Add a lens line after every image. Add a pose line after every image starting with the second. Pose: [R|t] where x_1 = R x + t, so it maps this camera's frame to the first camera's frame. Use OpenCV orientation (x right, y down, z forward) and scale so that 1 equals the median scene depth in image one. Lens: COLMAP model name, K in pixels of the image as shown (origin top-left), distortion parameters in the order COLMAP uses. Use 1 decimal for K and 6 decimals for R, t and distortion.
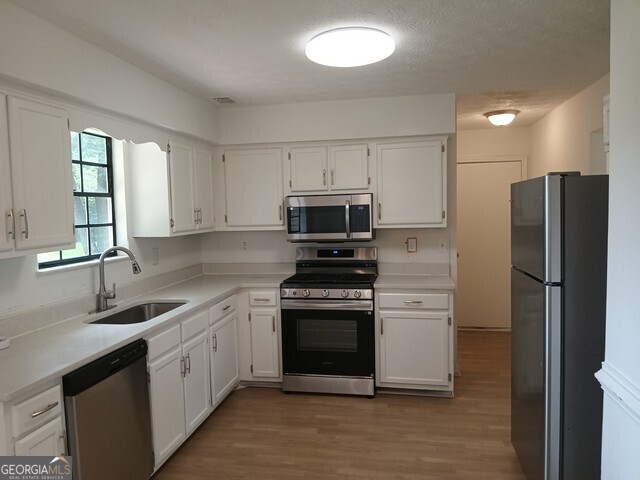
lens RADIAL K [[475.6, 0, 320.0], [0, 475.6, 240.0], [0, 0, 1]] dist [0.001437, -0.002496]
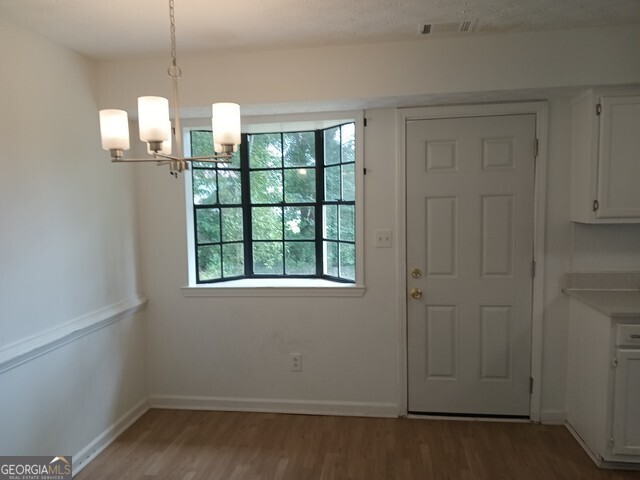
lens RADIAL K [[475.6, 0, 320.0], [0, 475.6, 240.0], [0, 0, 1]] dist [0.001437, -0.002496]
pose [[0.056271, 0.104858, -0.992894, 0.709931], [-0.036496, 0.994021, 0.102909, -0.066184], [0.997748, 0.030446, 0.059762, 0.724070]]
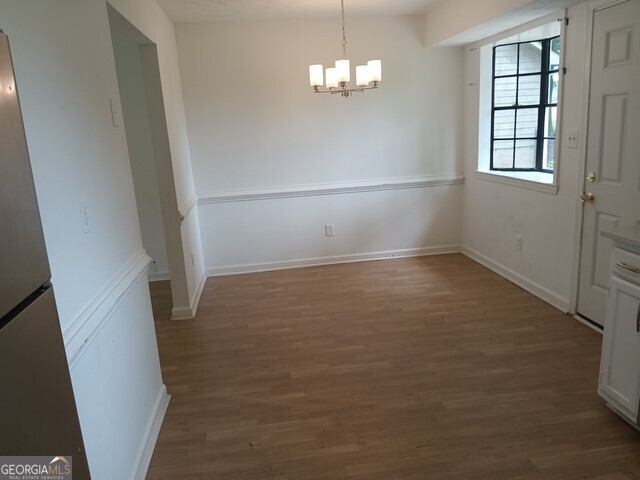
lens RADIAL K [[500.8, 0, 320.0], [0, 500.8, 240.0], [0, 0, 1]] dist [0.000487, -0.004138]
pose [[-0.943277, 0.156095, -0.293022, 0.569284], [0.069378, 0.955771, 0.285810, -0.109862], [0.324676, 0.249269, -0.912387, 1.821247]]
